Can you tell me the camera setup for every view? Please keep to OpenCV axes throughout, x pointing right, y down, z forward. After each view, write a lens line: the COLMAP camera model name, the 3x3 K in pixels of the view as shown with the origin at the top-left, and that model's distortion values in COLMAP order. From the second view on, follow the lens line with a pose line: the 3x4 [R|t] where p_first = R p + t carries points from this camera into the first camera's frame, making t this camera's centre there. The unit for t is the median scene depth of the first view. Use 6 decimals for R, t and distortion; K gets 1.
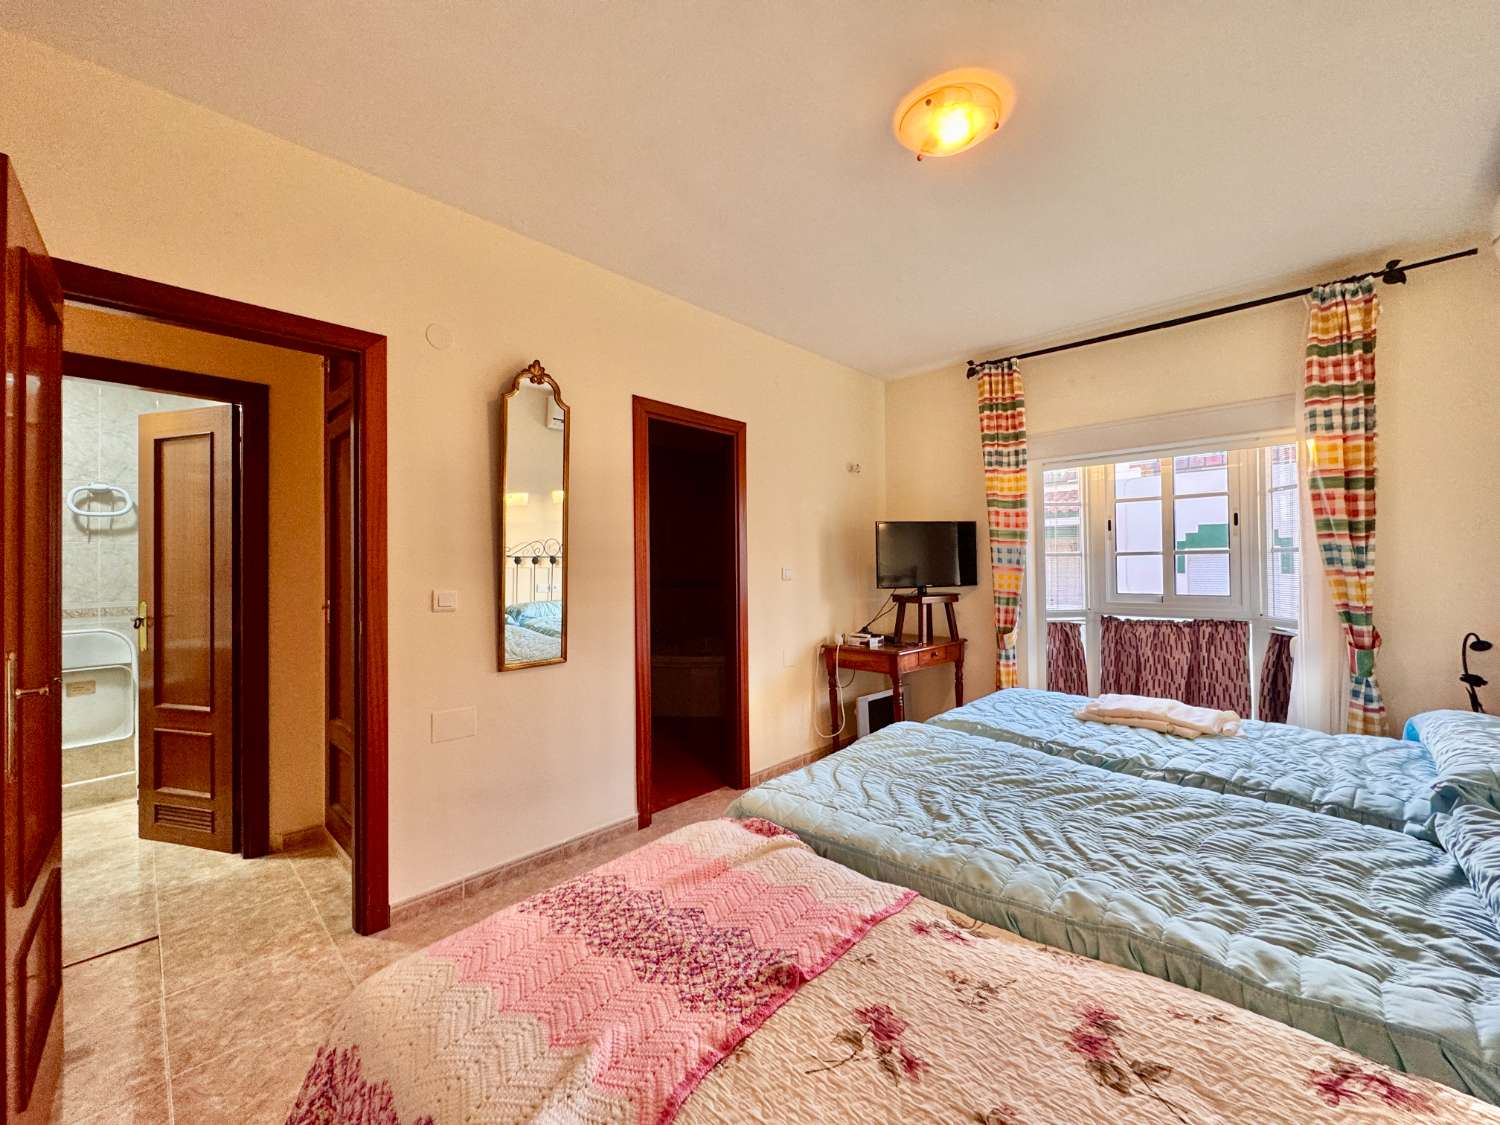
lens RADIAL K [[596.7, 0, 750.4], [0, 596.7, 557.7], [0, 0, 1]] dist [-0.002847, -0.000513]
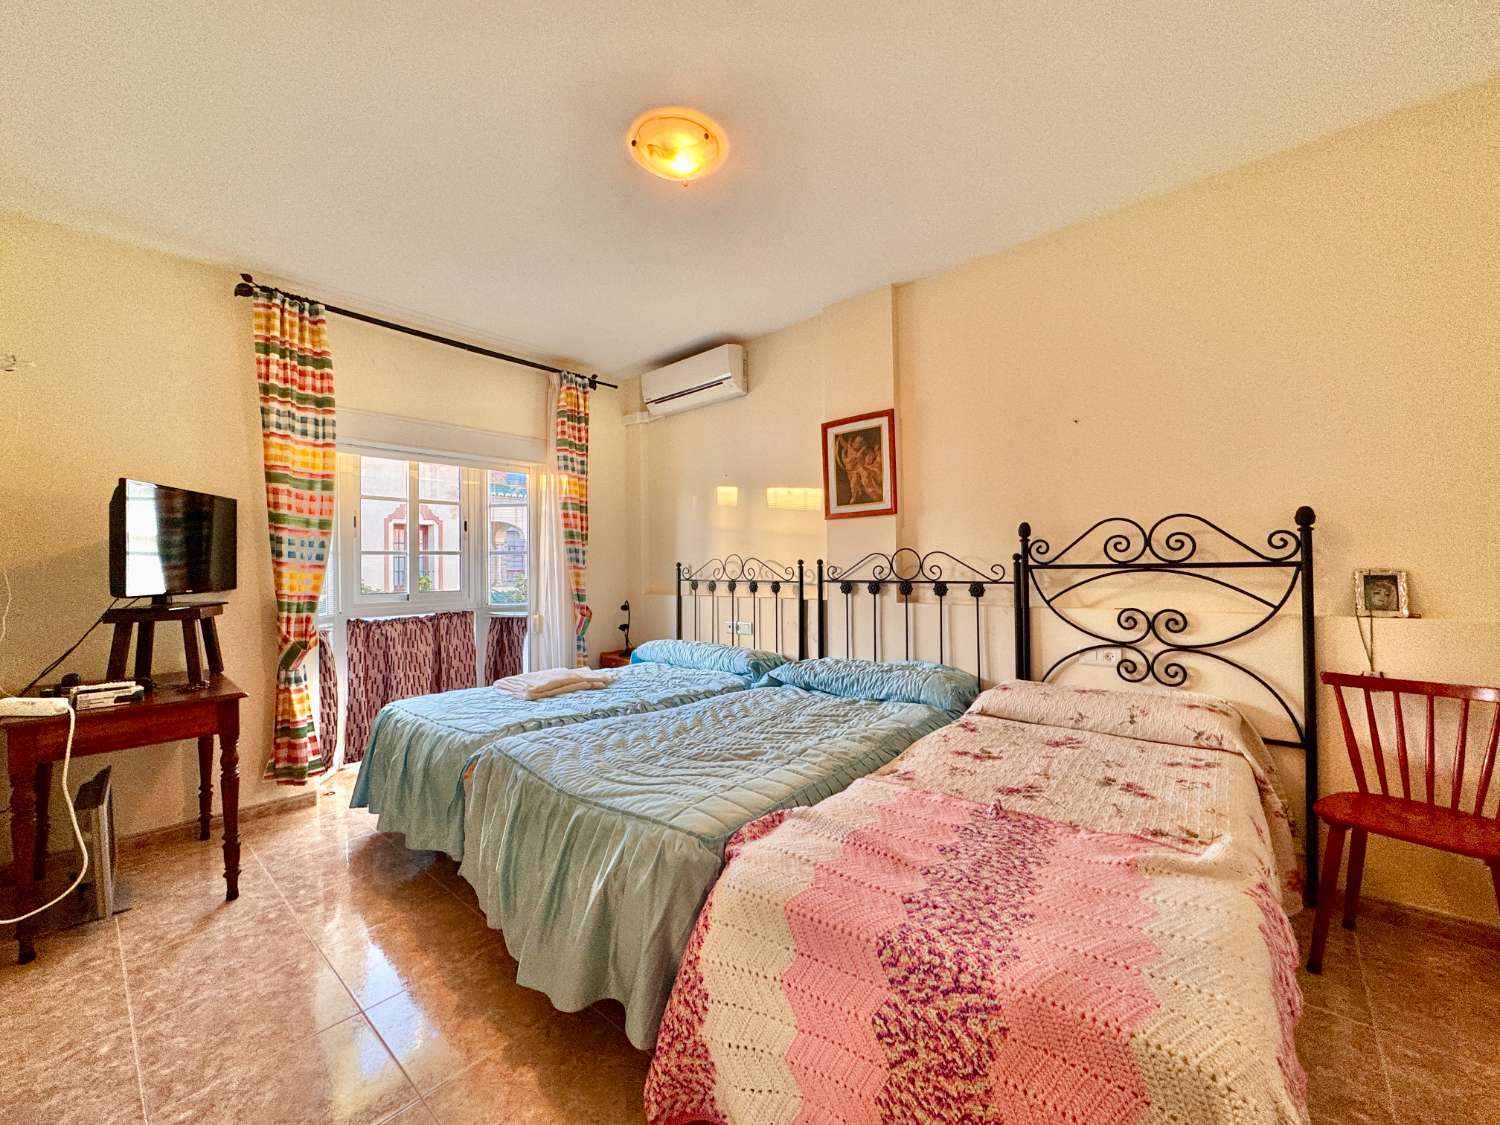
lens RADIAL K [[596.7, 0, 750.4], [0, 596.7, 557.7], [0, 0, 1]] dist [-0.002847, -0.000513]
pose [[-0.047359, 0.028067, 0.998484, -0.508319], [0.001403, 0.999606, -0.028032, 0.041511], [-0.998877, 0.000073, -0.047380, 0.608135]]
